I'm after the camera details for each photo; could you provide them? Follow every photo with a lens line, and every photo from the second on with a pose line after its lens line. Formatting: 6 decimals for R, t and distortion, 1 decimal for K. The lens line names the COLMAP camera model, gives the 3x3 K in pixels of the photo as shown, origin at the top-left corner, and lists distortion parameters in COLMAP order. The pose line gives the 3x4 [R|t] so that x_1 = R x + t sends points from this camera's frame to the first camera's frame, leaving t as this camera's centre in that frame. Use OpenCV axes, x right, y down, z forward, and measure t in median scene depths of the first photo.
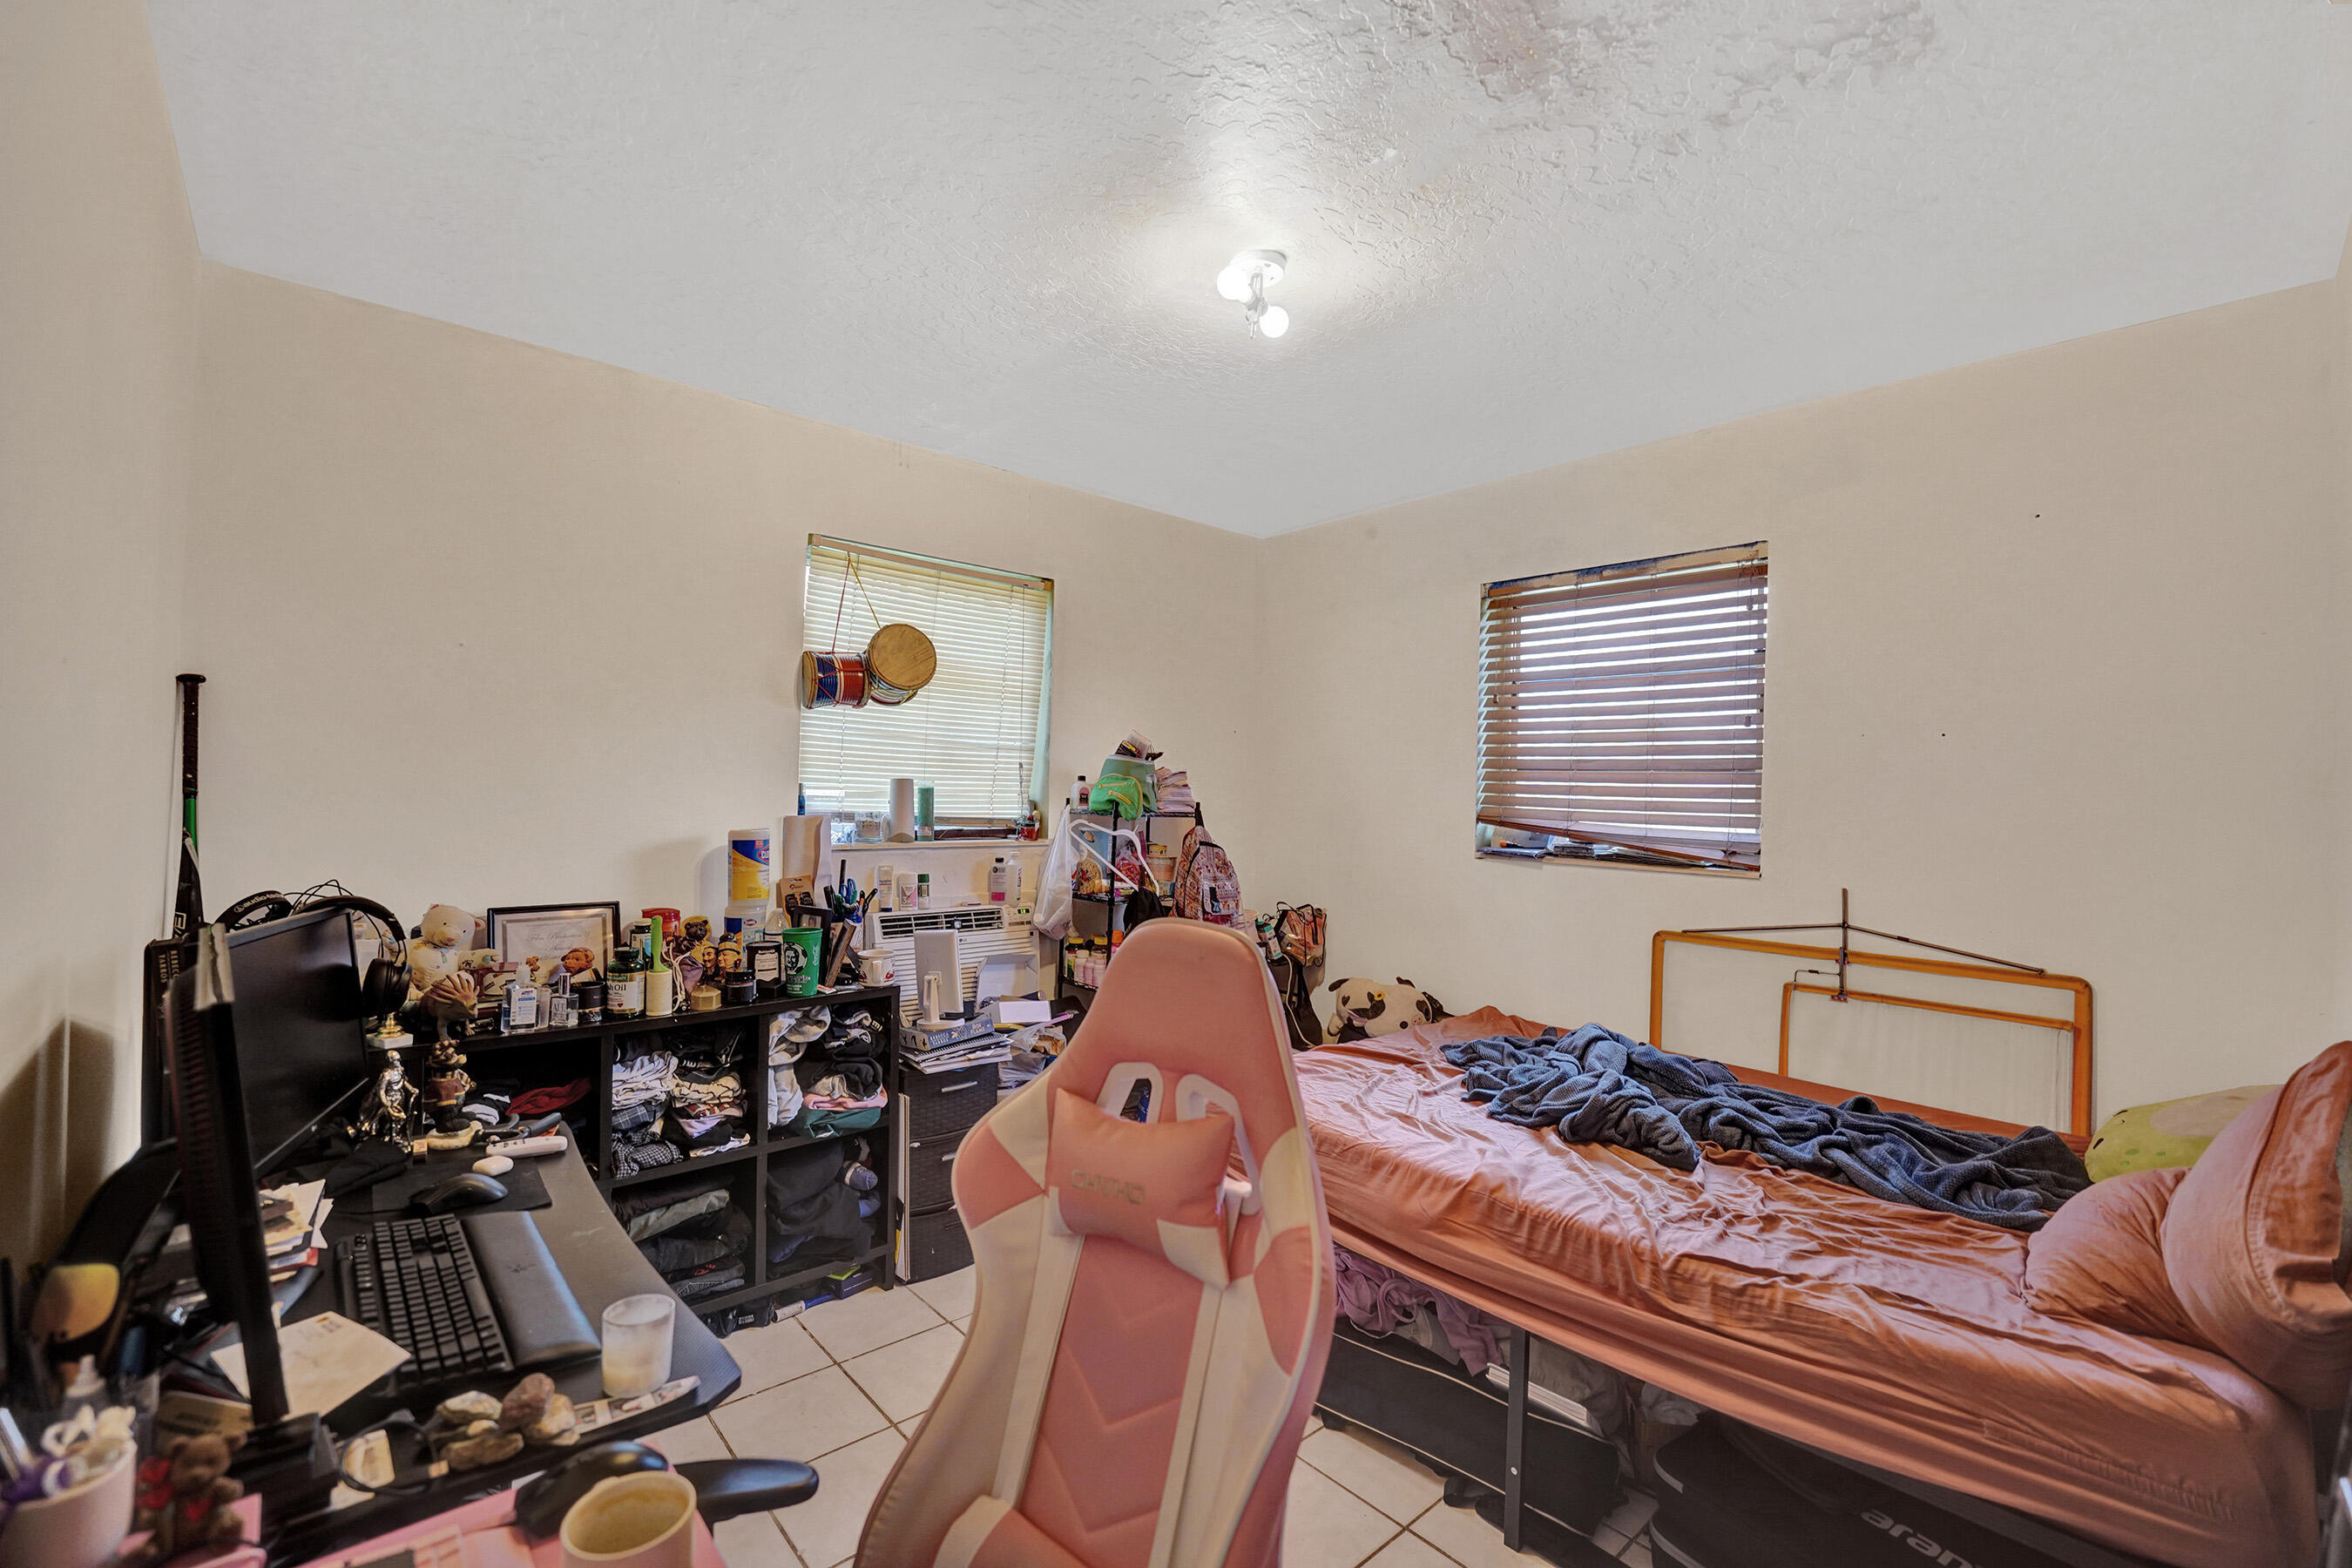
lens RADIAL K [[1001.1, 0, 1167.9], [0, 1001.1, 790.1], [0, 0, 1]] dist [-0.013222, 0.000625]
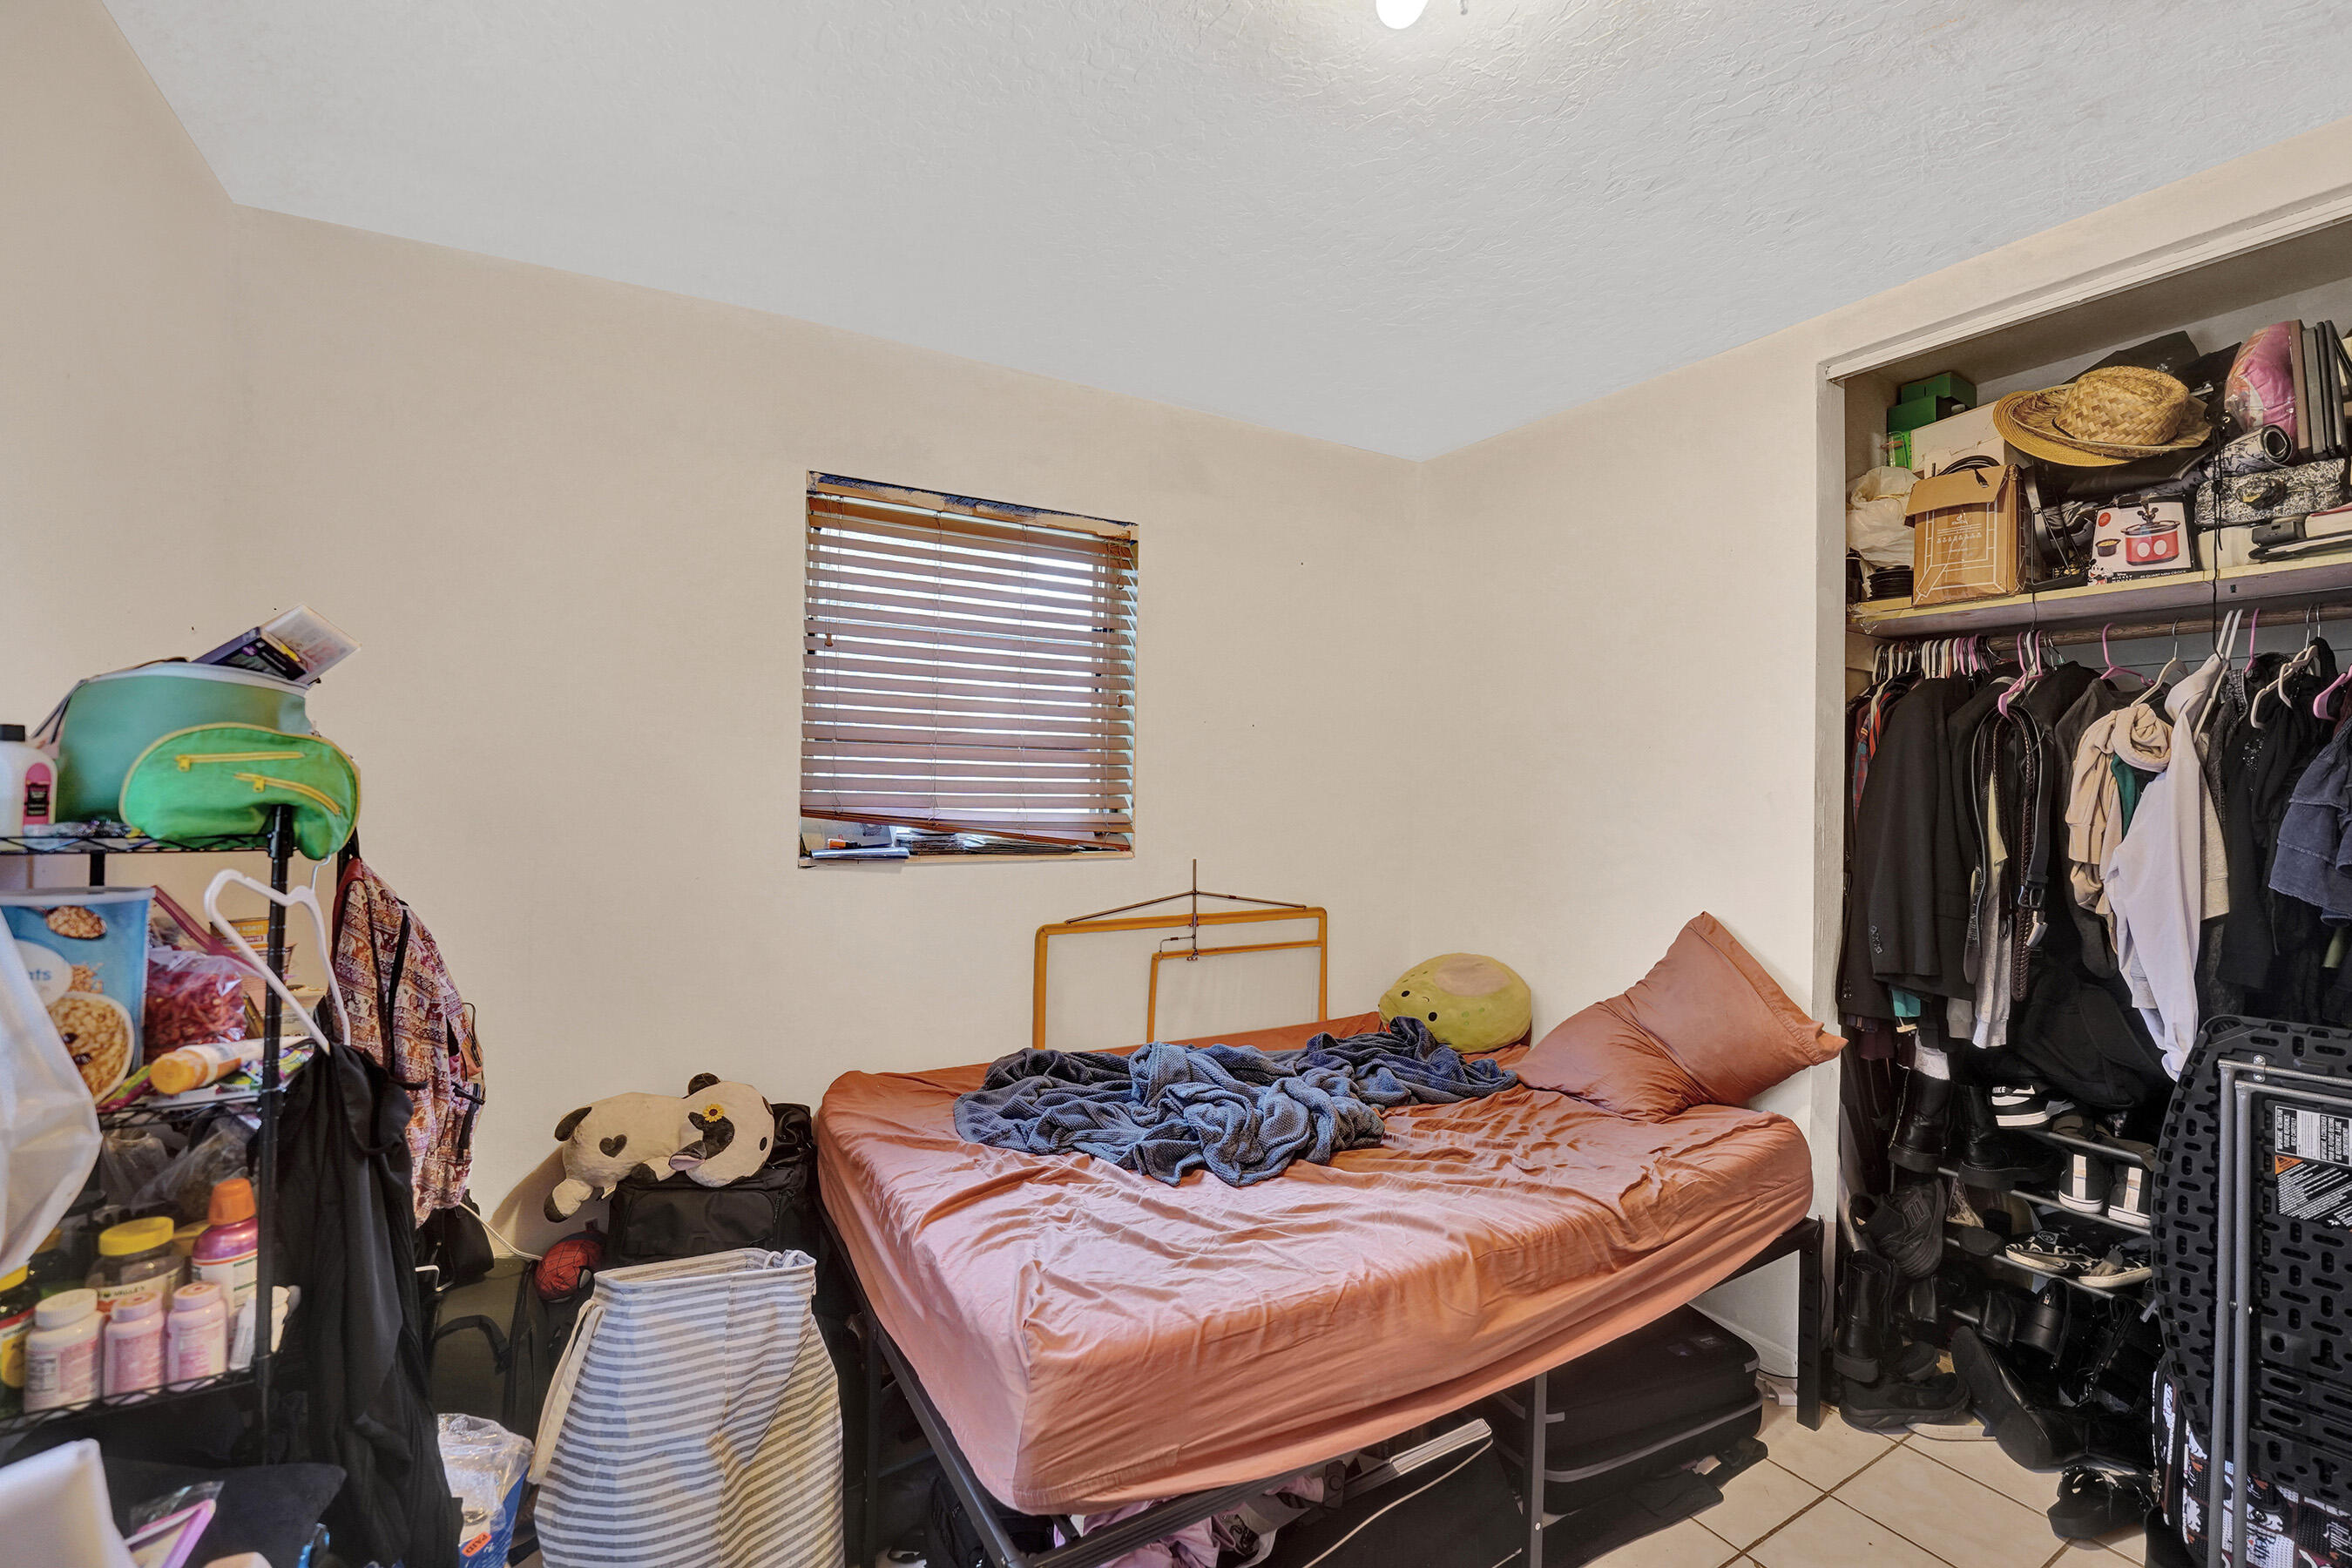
lens RADIAL K [[1001.1, 0, 1172.7], [0, 1001.1, 768.7], [0, 0, 1]] dist [-0.013222, 0.000625]
pose [[0.183876, -0.004619, 0.982939, -0.387232], [-0.012029, 0.999903, 0.006949, -0.008585], [-0.982876, -0.013102, 0.183803, 0.753227]]
